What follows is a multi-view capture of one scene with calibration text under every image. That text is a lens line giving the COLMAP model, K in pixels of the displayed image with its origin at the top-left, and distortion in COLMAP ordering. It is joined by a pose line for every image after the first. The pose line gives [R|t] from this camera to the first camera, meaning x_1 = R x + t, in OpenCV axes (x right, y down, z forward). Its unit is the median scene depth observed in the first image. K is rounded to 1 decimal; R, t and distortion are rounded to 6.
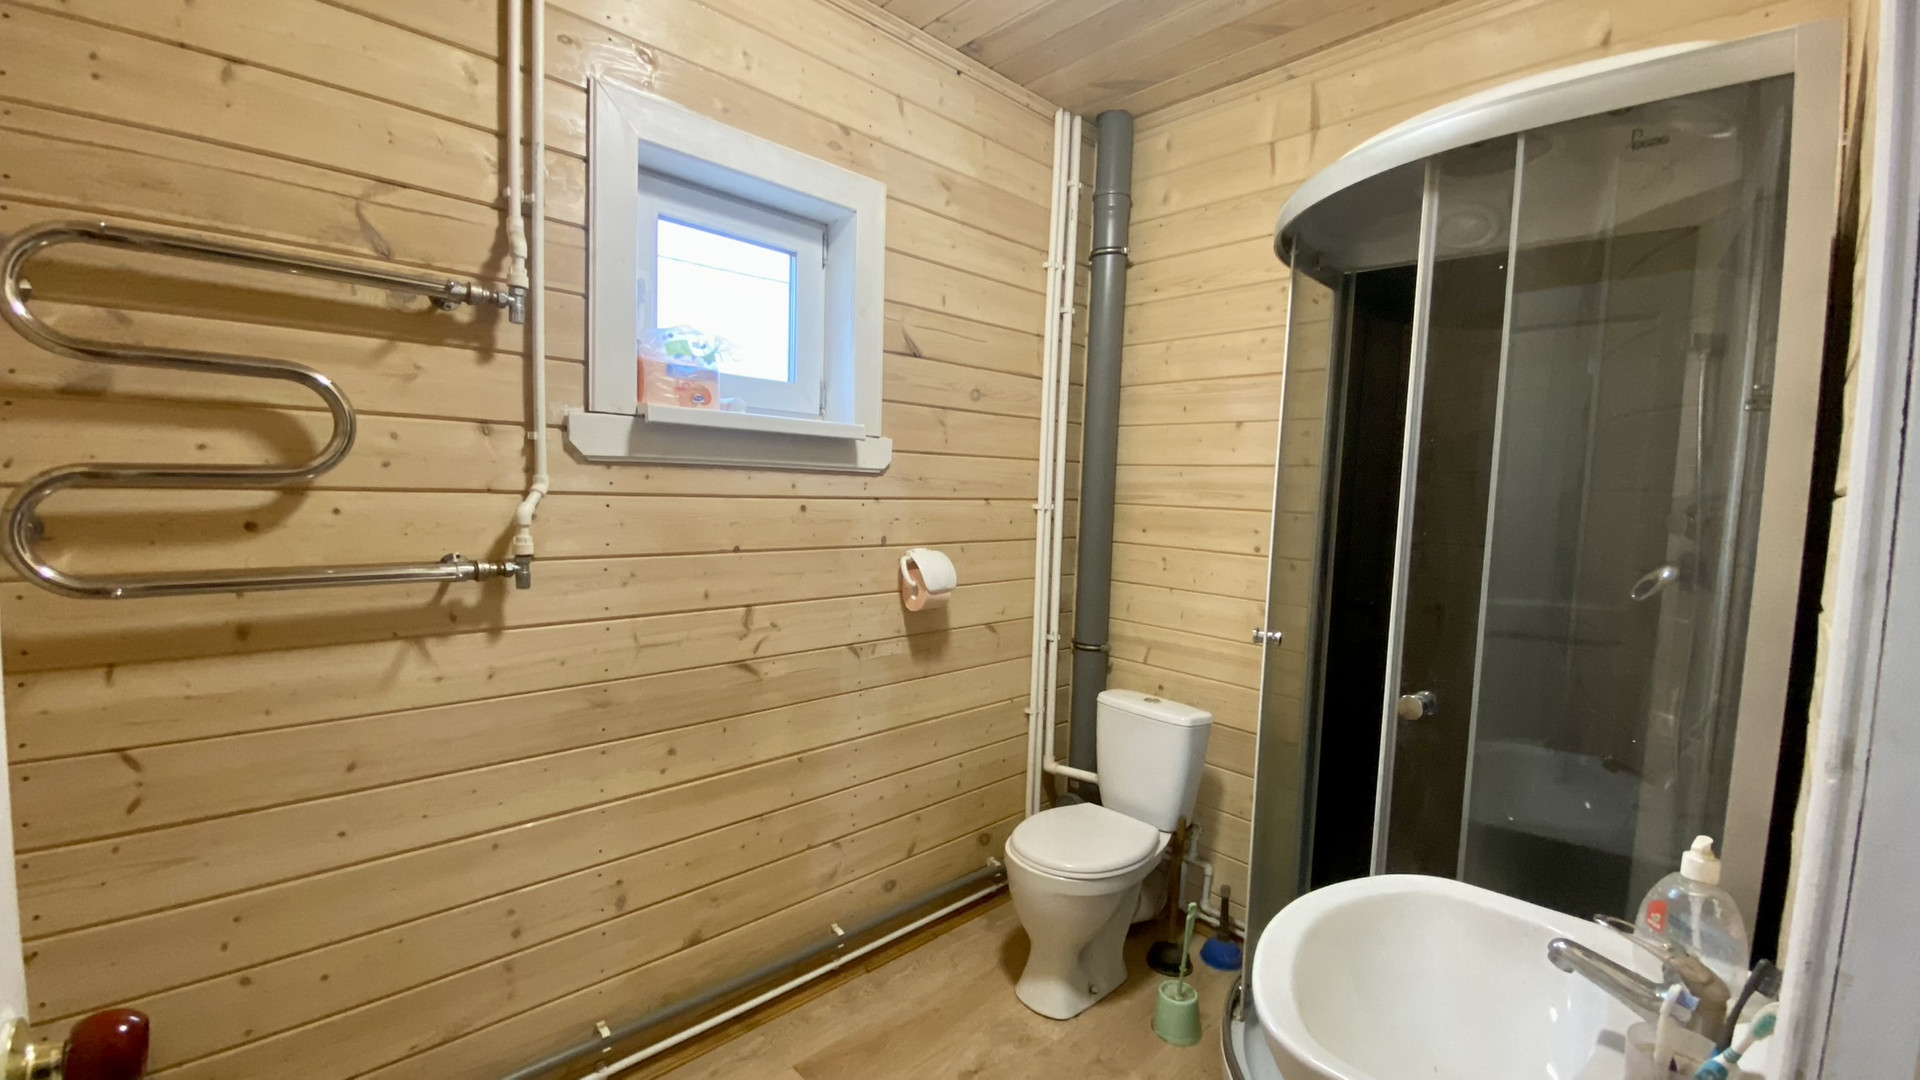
lens RADIAL K [[787.4, 0, 960.0], [0, 787.4, 540.0], [0, 0, 1]] dist [0.001831, -0.012515]
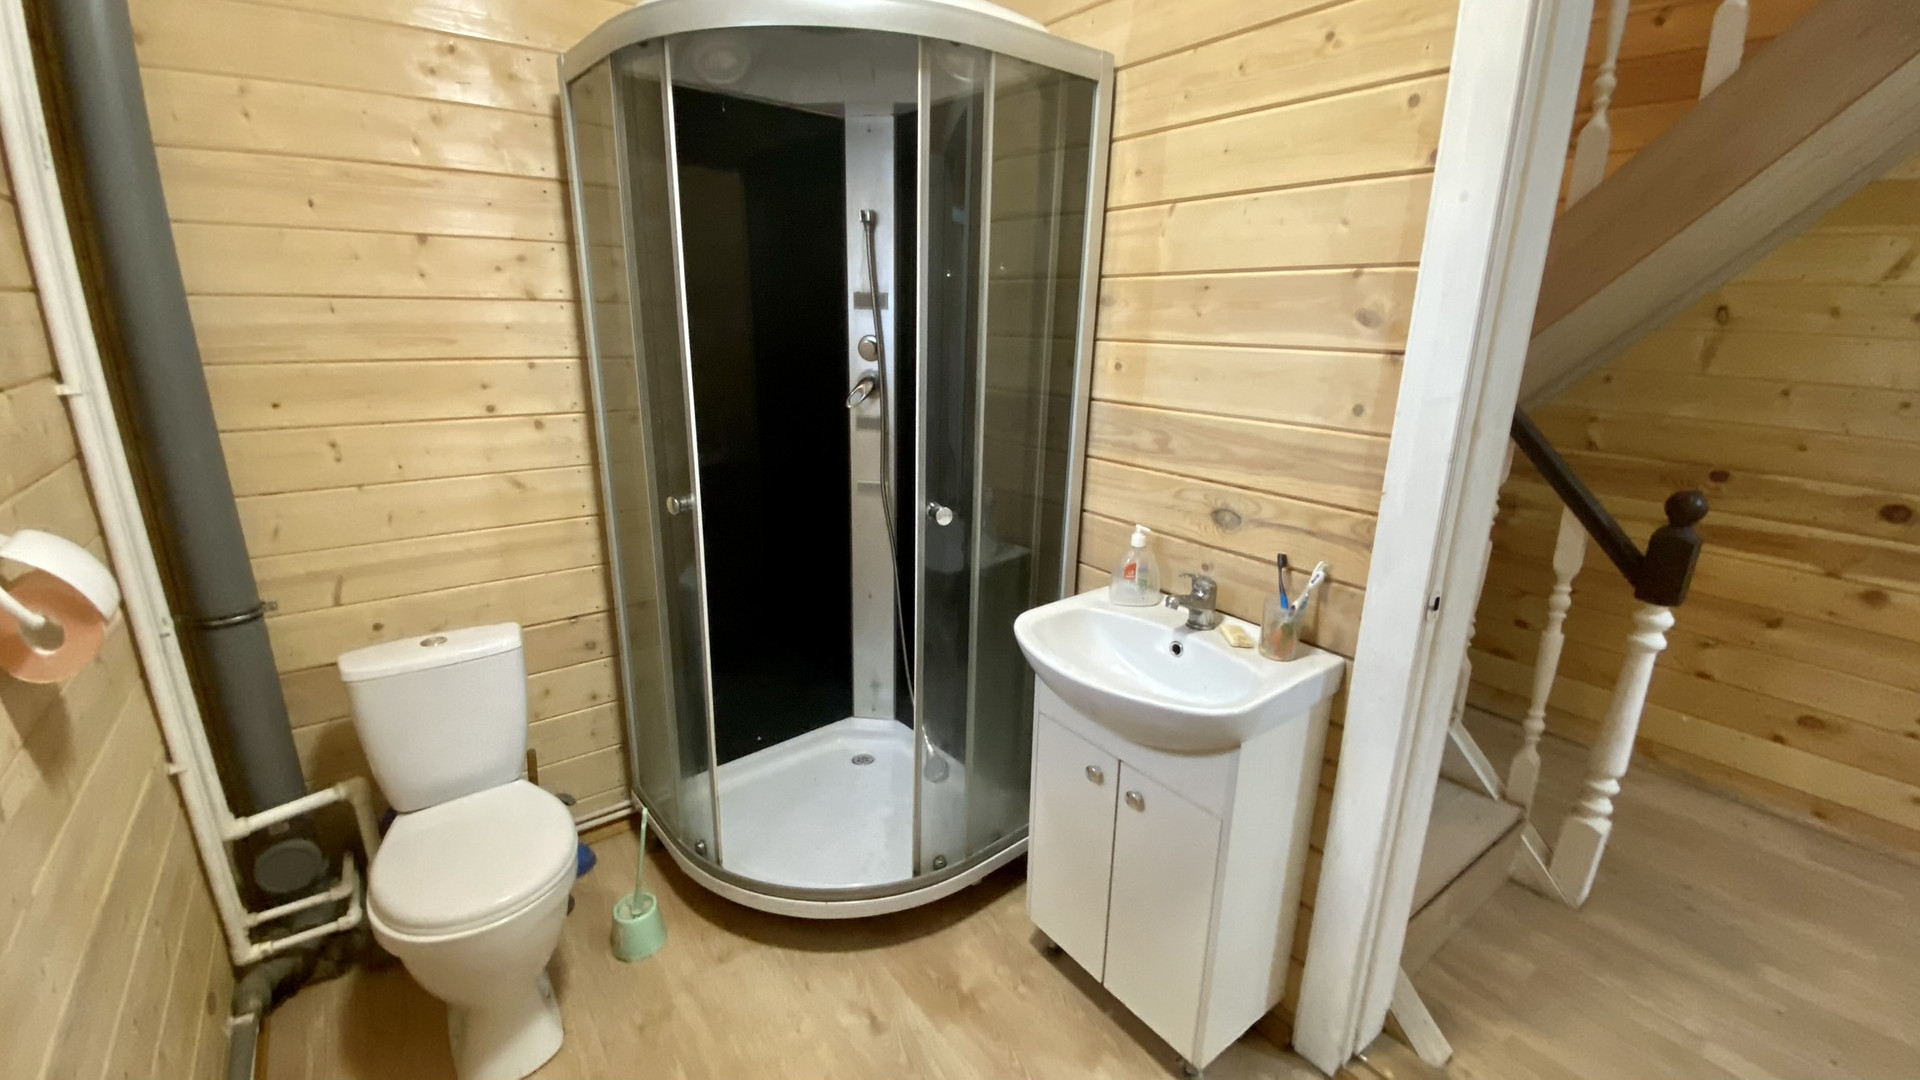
lens RADIAL K [[787.4, 0, 960.0], [0, 787.4, 540.0], [0, 0, 1]] dist [0.001831, -0.012515]
pose [[0.095505, -0.309602, 0.946058, -0.343540], [0.051572, 0.950665, 0.305903, -0.075201], [-0.994092, 0.019574, 0.106760, 0.423928]]
